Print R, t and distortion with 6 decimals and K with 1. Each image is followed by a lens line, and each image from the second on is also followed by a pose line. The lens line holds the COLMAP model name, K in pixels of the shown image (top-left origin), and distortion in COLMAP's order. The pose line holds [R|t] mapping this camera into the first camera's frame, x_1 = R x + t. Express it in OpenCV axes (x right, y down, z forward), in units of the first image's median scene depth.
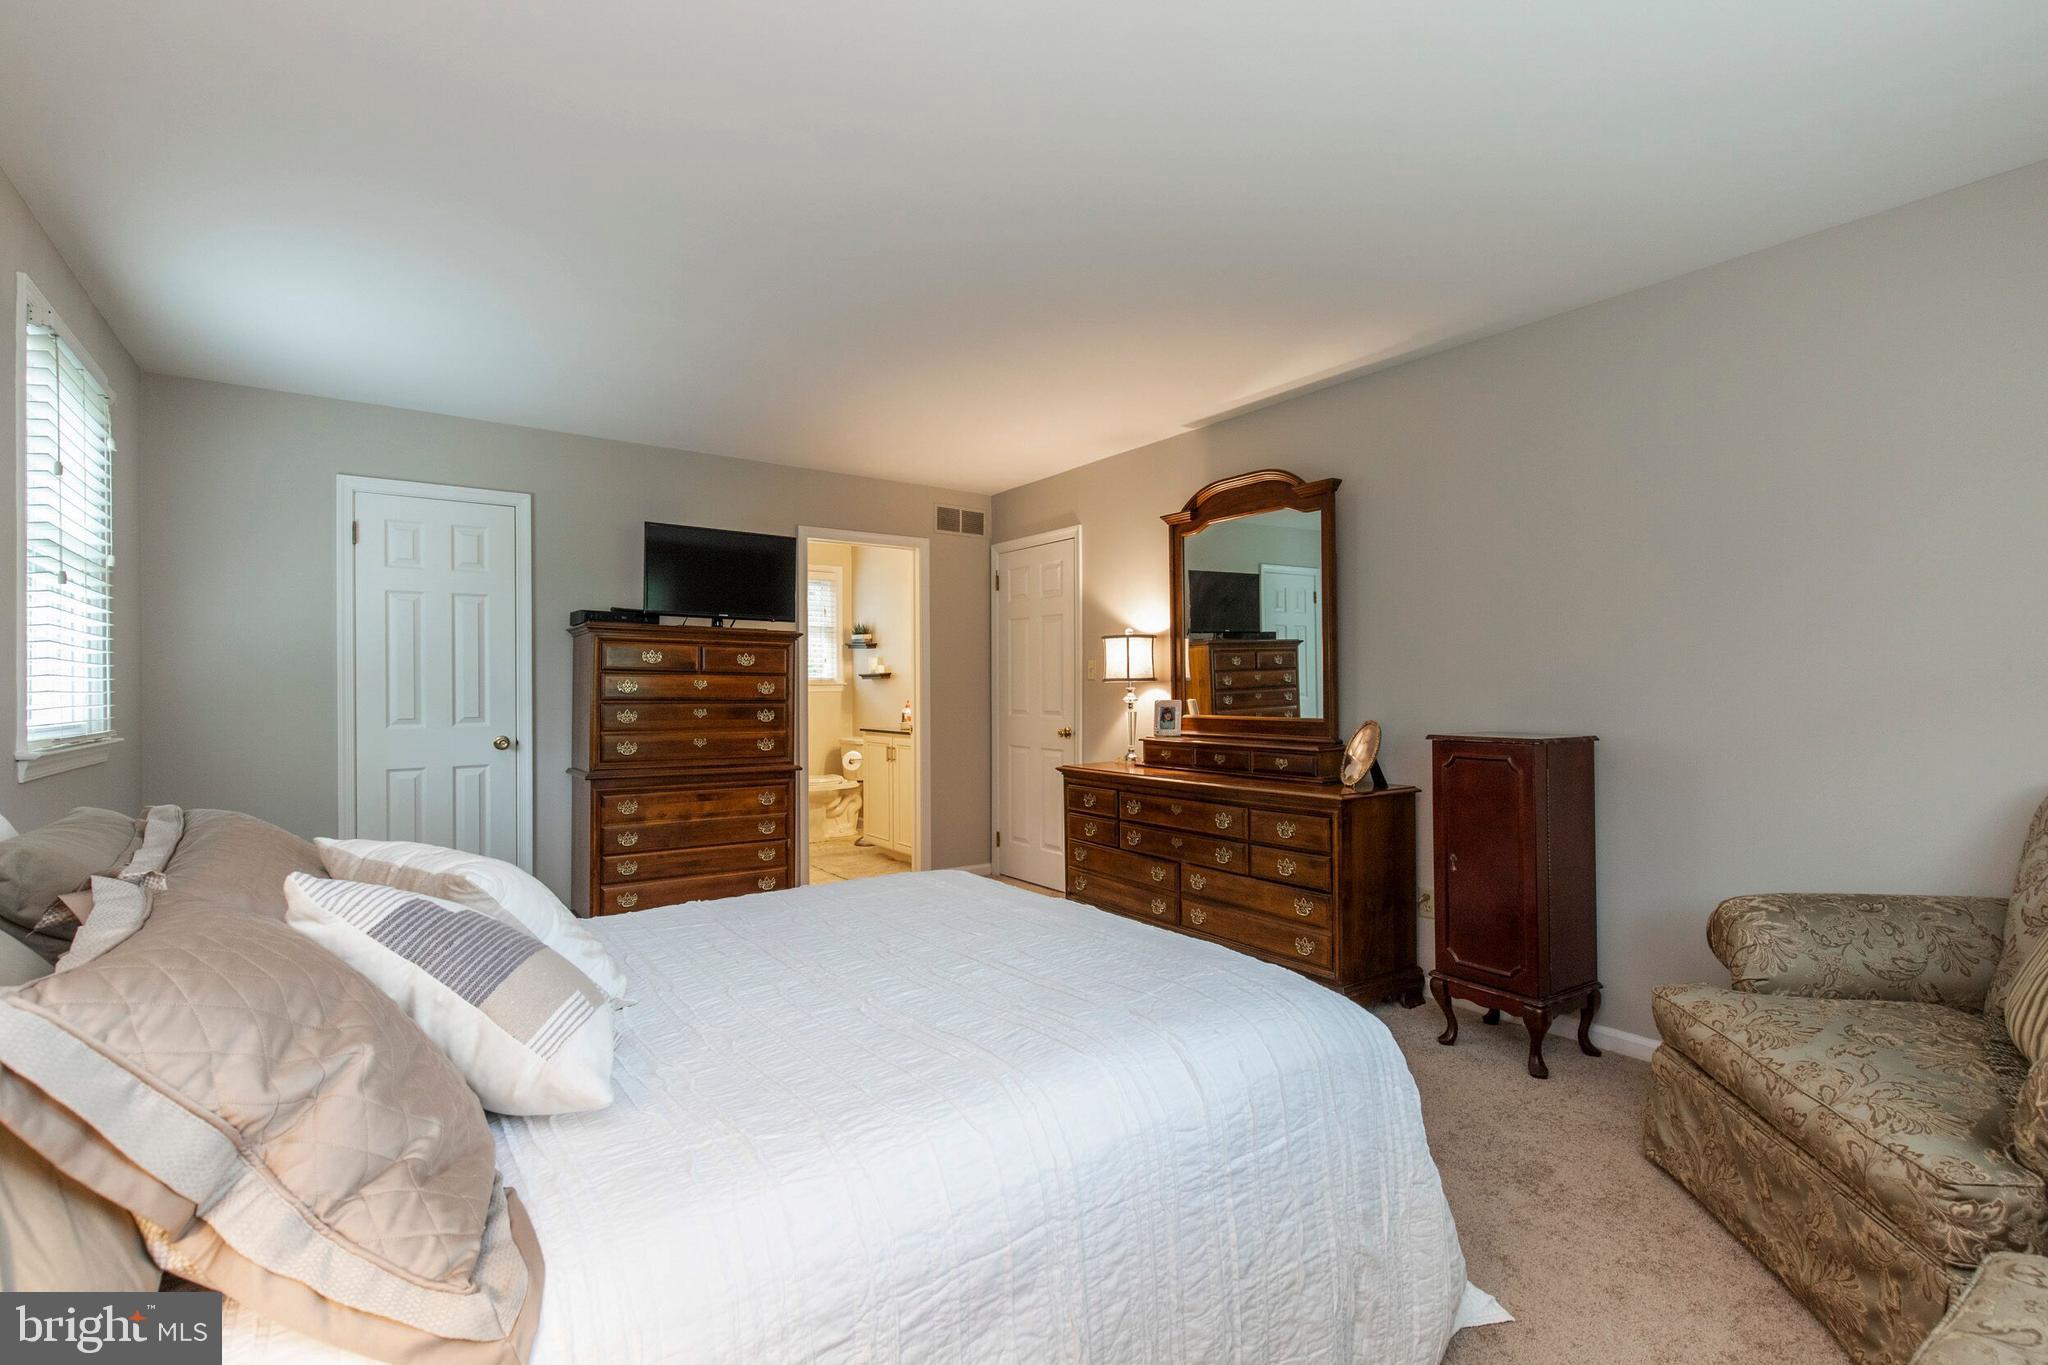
lens RADIAL K [[932.4, 0, 1016.8], [0, 932.4, 685.5], [0, 0, 1]] dist [0.010719, -0.001529]
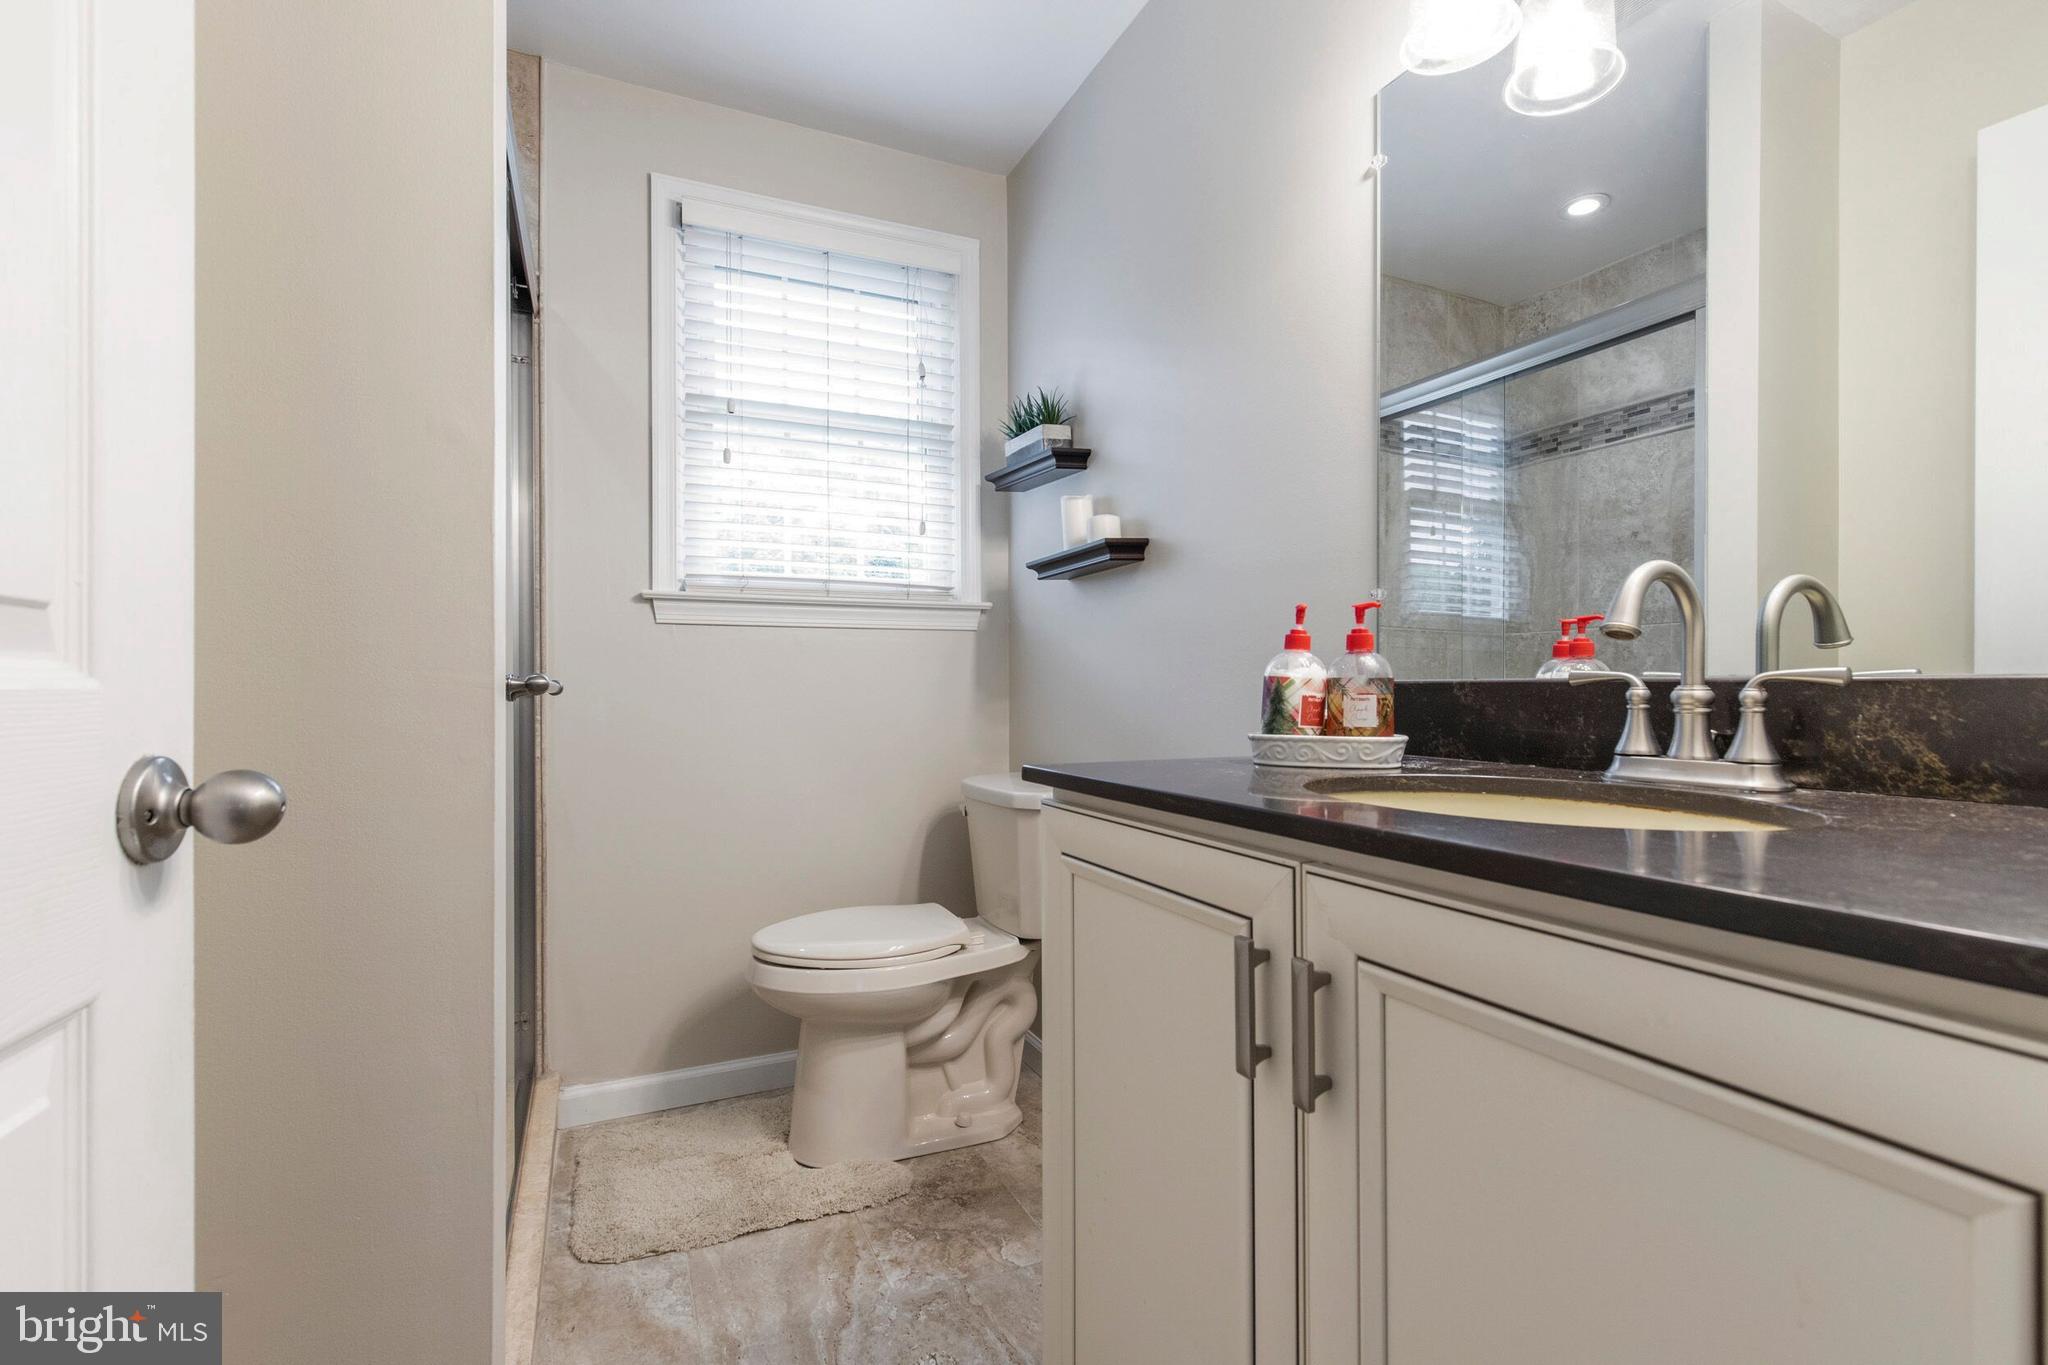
lens RADIAL K [[932.4, 0, 1024.7], [0, 932.4, 686.1], [0, 0, 1]] dist [0.010719, -0.001529]
pose [[0.984586, 0.004702, -0.174837, -0.120072], [-0.004929, 0.999987, -0.000860, 0.027169], [0.174831, 0.001709, 0.984597, 0.718490]]
